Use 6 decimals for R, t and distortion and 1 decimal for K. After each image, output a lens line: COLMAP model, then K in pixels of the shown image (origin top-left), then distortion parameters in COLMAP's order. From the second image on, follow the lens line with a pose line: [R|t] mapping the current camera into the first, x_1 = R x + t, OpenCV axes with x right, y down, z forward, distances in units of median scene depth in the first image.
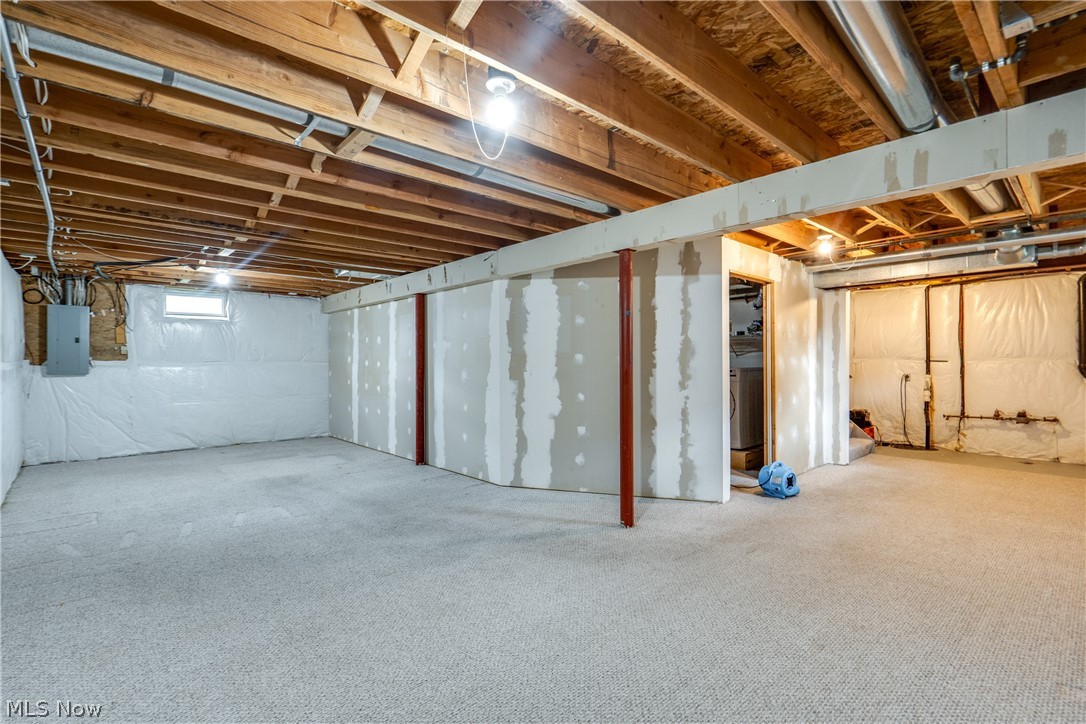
lens RADIAL K [[513.1, 0, 548.2], [0, 513.1, 361.5], [0, 0, 1]] dist [0.001306, -0.000312]
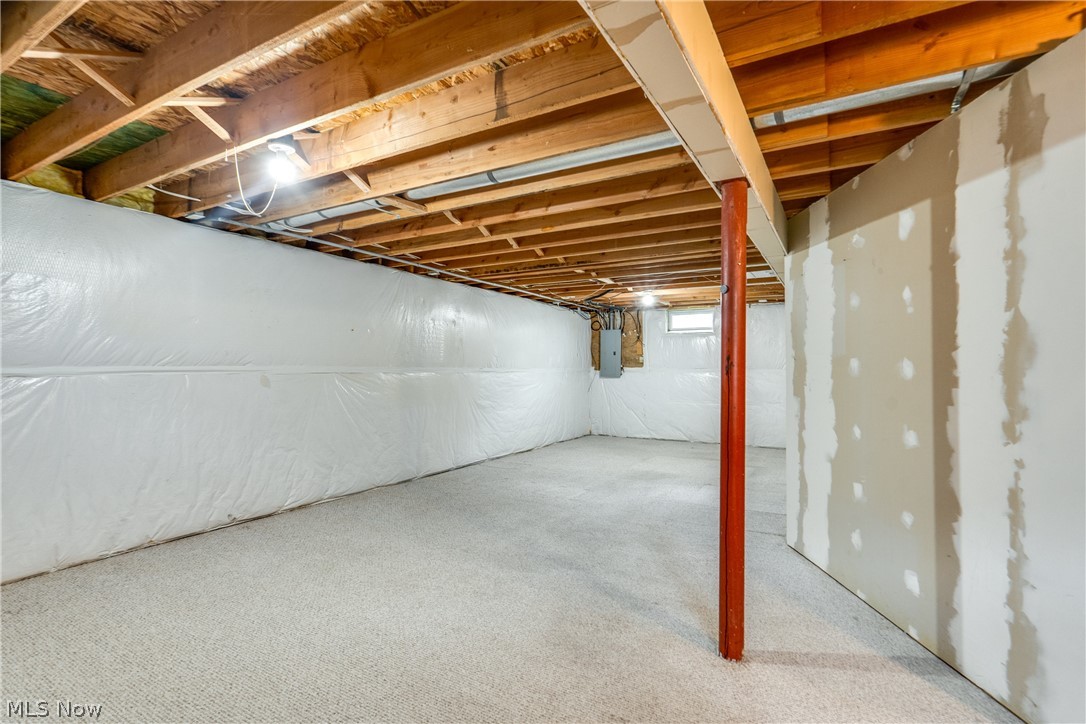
lens RADIAL K [[506.2, 0, 545.7], [0, 506.2, 360.8], [0, 0, 1]] dist [-0.001599, 0.000203]
pose [[0.304973, -0.008788, -0.952320, 0.535812], [-0.006013, 0.999920, -0.011153, -0.003807], [0.952342, 0.009127, 0.304896, 0.521309]]
